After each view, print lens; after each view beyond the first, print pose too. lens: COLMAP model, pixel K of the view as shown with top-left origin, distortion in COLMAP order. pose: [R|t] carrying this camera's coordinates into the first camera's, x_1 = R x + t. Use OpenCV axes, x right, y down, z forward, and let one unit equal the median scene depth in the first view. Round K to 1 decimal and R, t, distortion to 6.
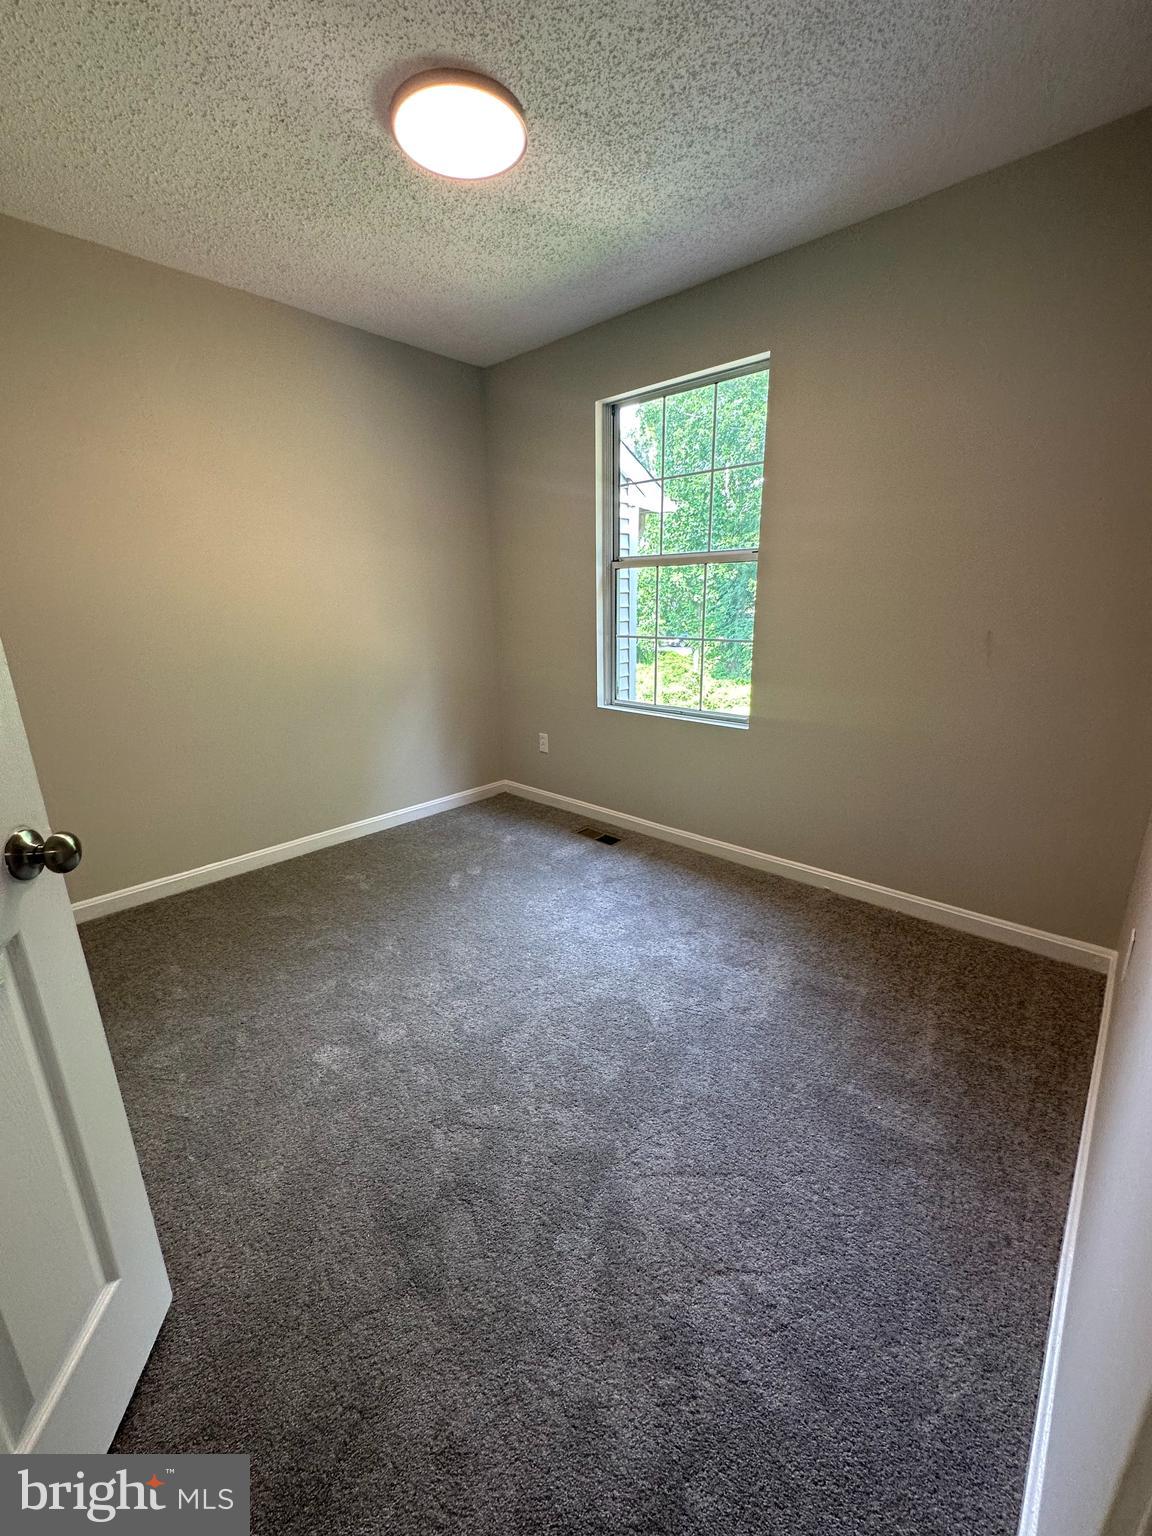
lens RADIAL K [[613.6, 0, 574.3], [0, 613.6, 771.8], [0, 0, 1]] dist [-0.004861, 0.001276]
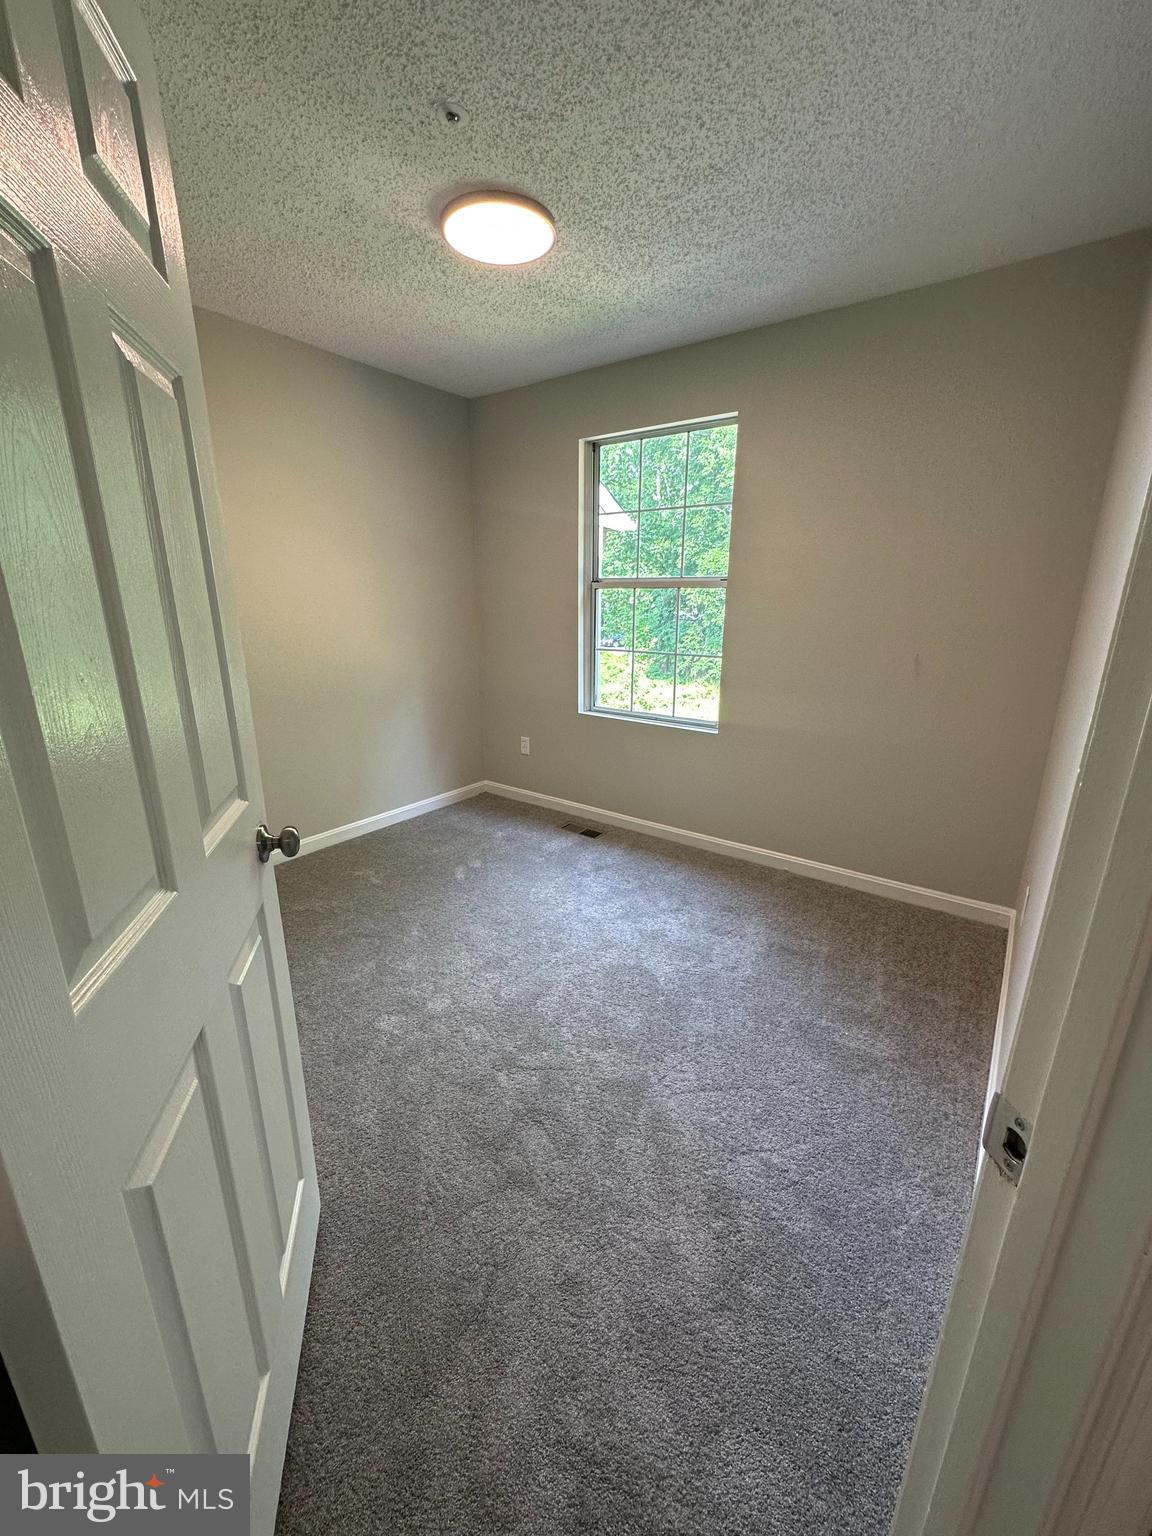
lens RADIAL K [[613.6, 0, 574.2], [0, 613.6, 772.3], [0, 0, 1]] dist [-0.004861, 0.001276]
pose [[0.994090, -0.013518, 0.107710, -0.159129], [0.013191, 0.999906, 0.003750, -0.006330], [-0.107750, -0.002308, 0.994175, -0.166541]]
